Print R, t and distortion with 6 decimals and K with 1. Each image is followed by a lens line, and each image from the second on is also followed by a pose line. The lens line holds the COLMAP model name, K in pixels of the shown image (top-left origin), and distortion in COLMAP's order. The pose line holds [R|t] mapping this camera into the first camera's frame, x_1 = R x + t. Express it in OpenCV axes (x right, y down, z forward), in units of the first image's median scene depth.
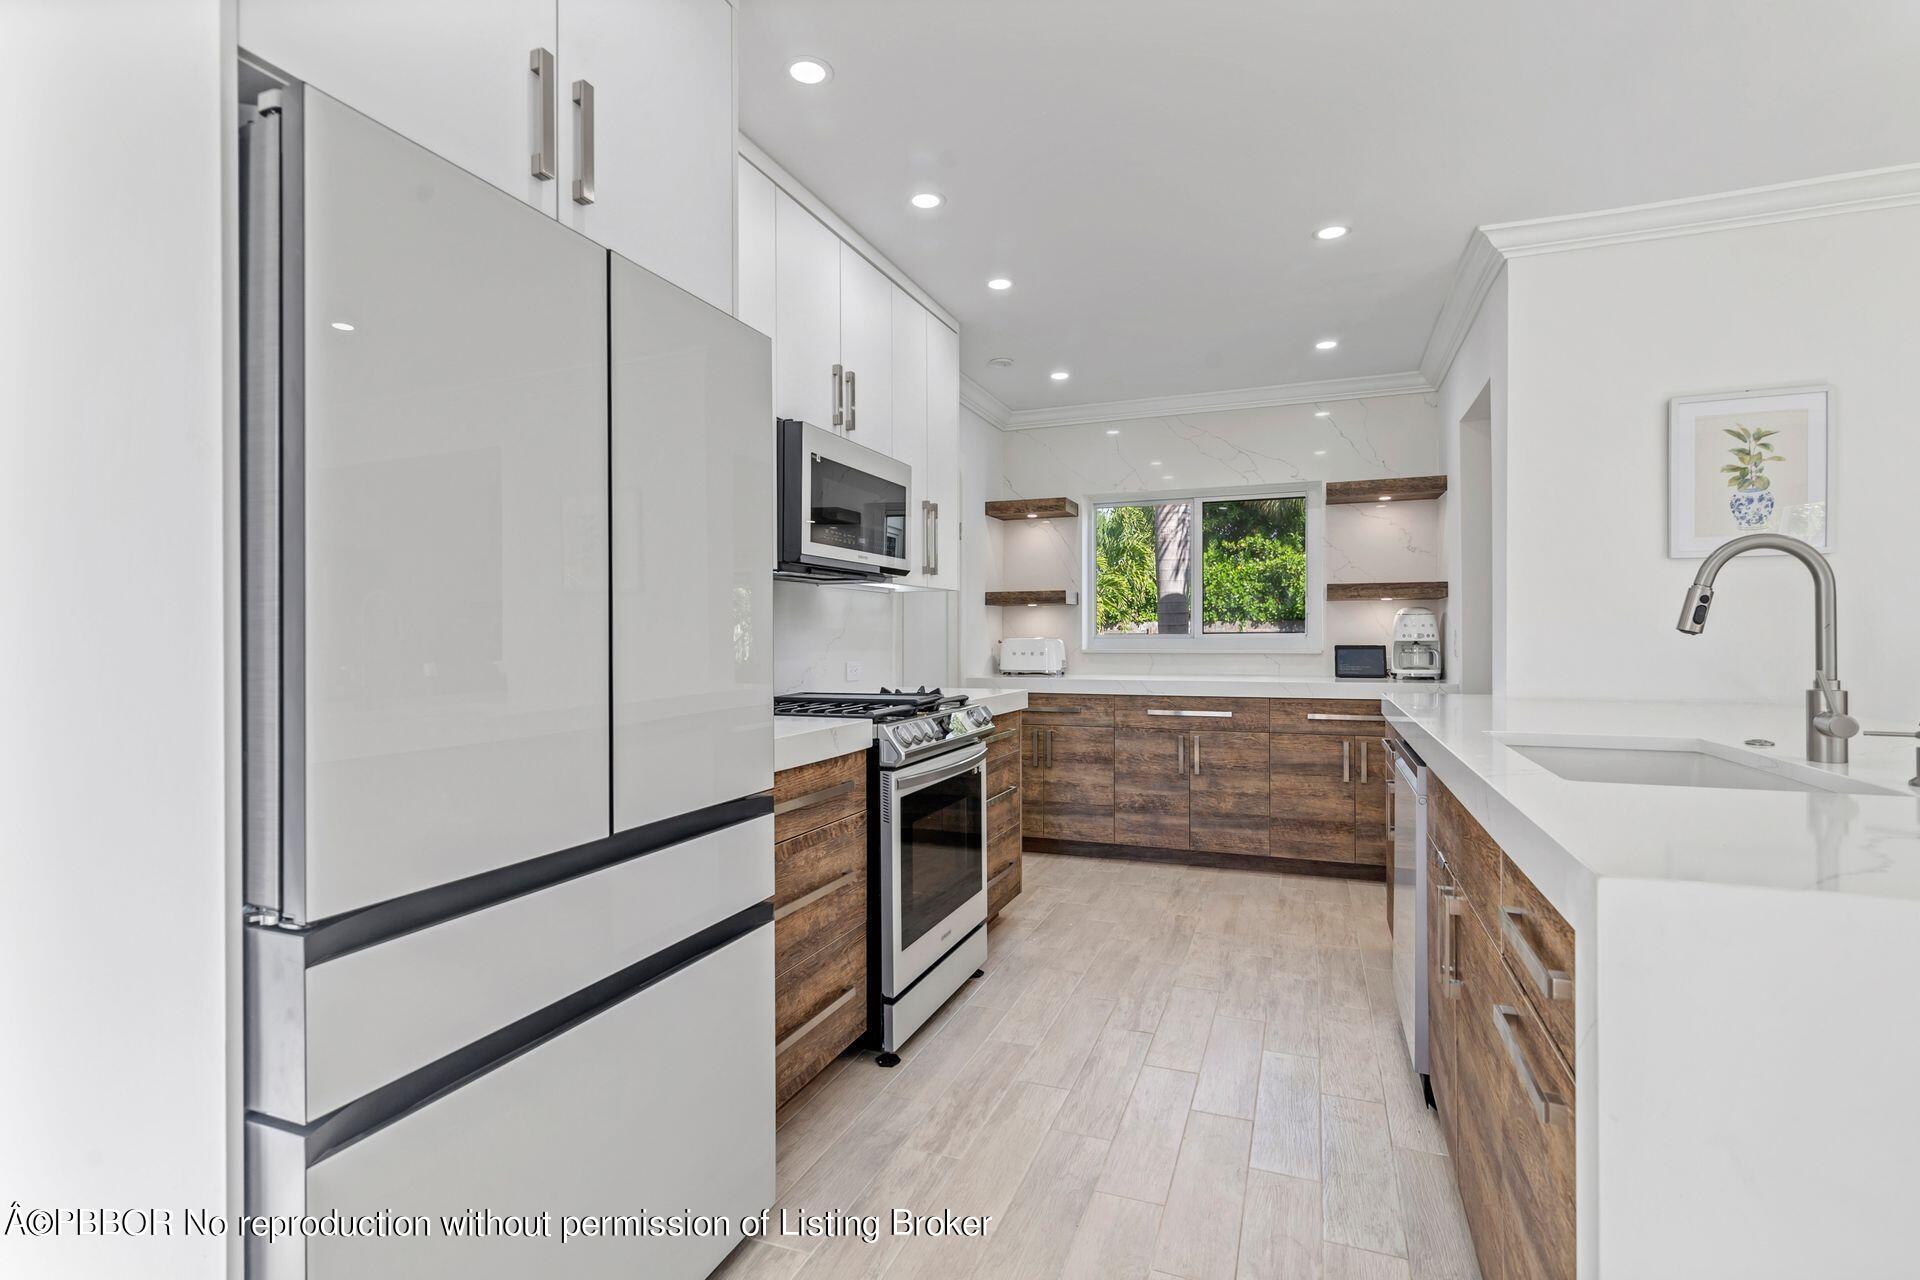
lens RADIAL K [[905.0, 0, 956.5], [0, 905.0, 637.3], [0, 0, 1]] dist [0.001020, -0.000007]
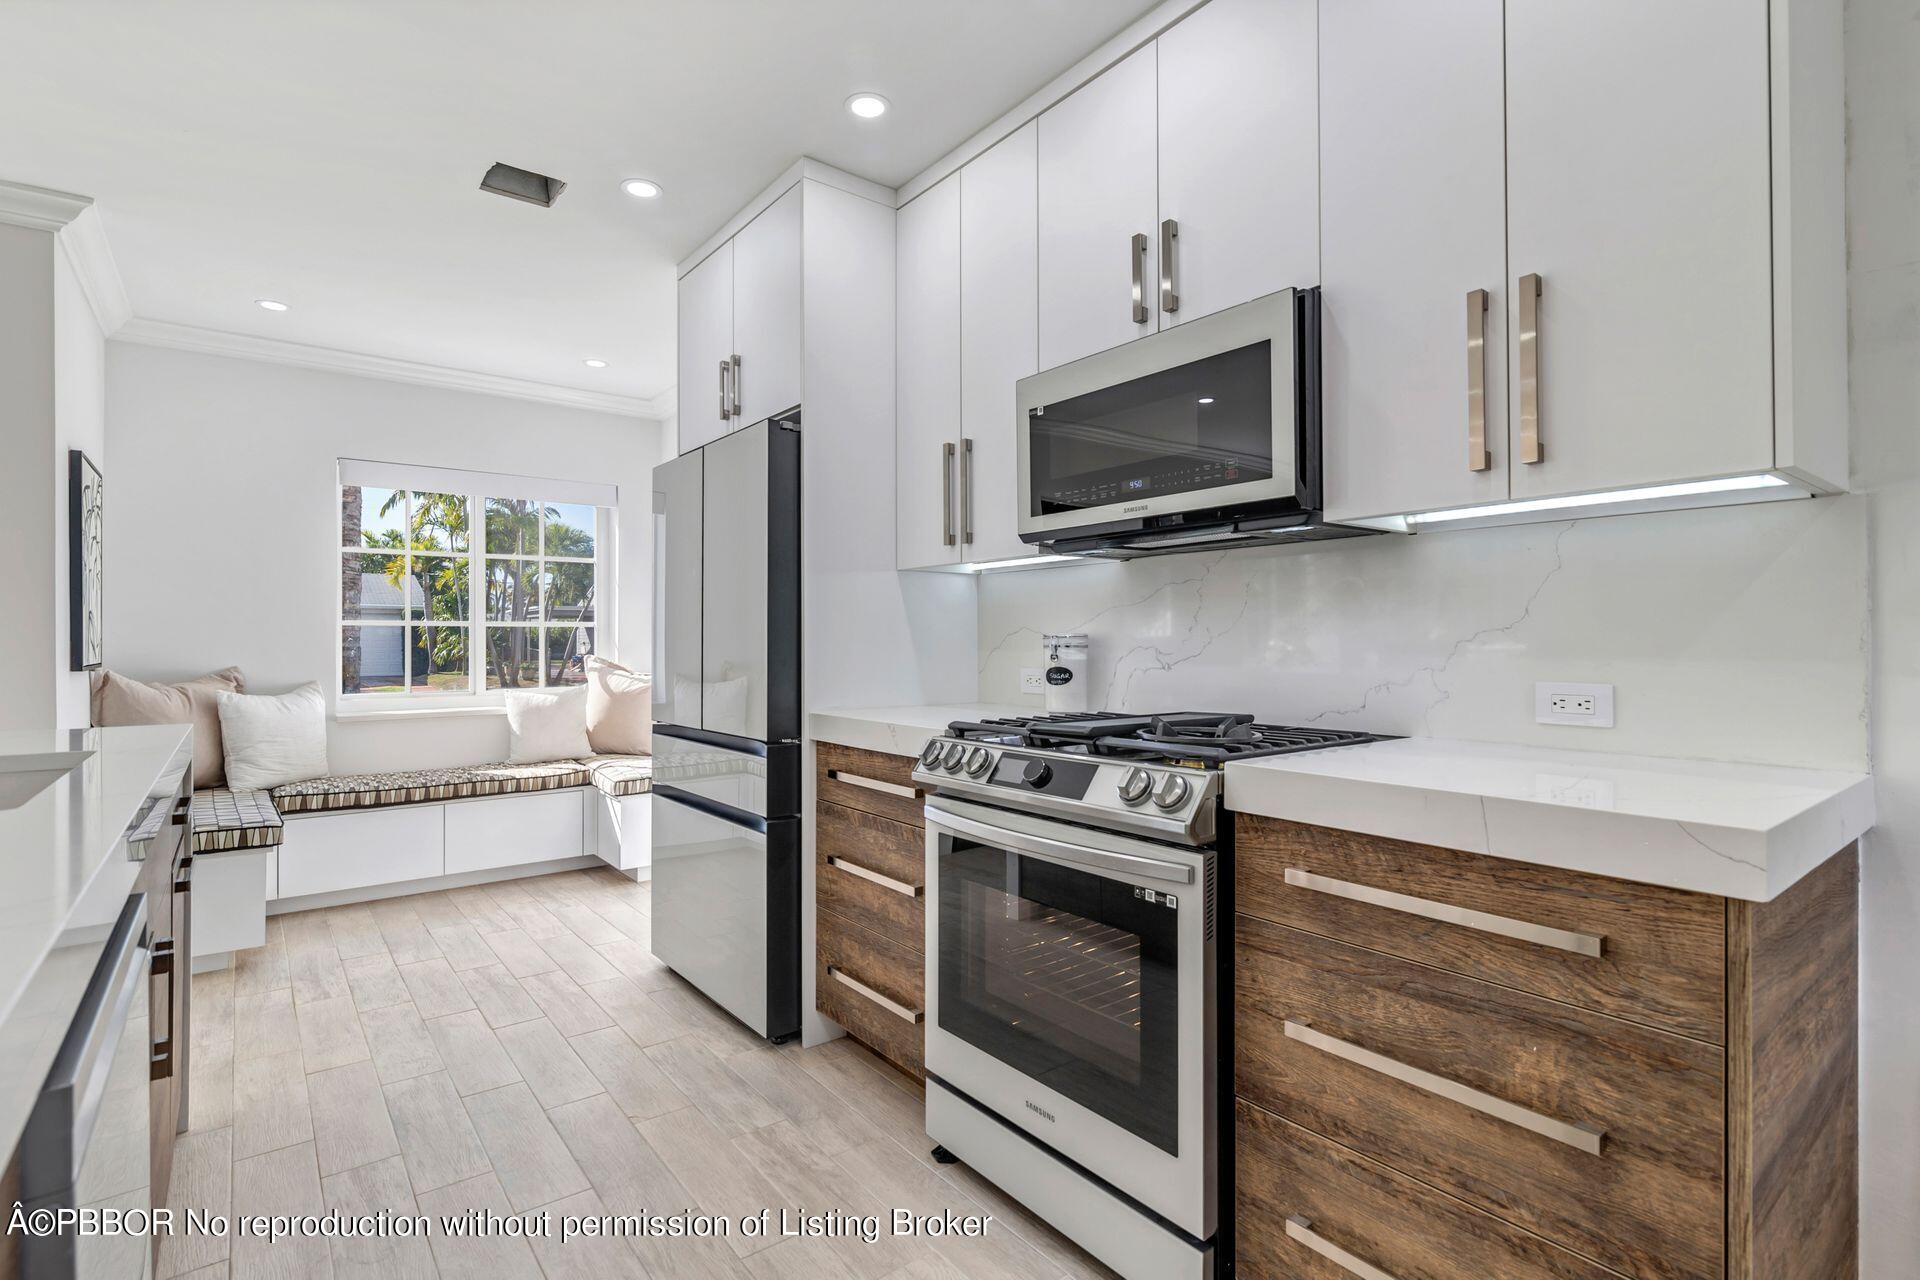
lens RADIAL K [[905.0, 0, 956.5], [0, 905.0, 637.3], [0, 0, 1]] dist [0.001020, -0.000007]
pose [[-0.507506, 0.000554, -0.861648, 0.692621], [0.003137, 0.999994, -0.001205, 0.007310], [0.861643, -0.003315, -0.507505, 1.593521]]
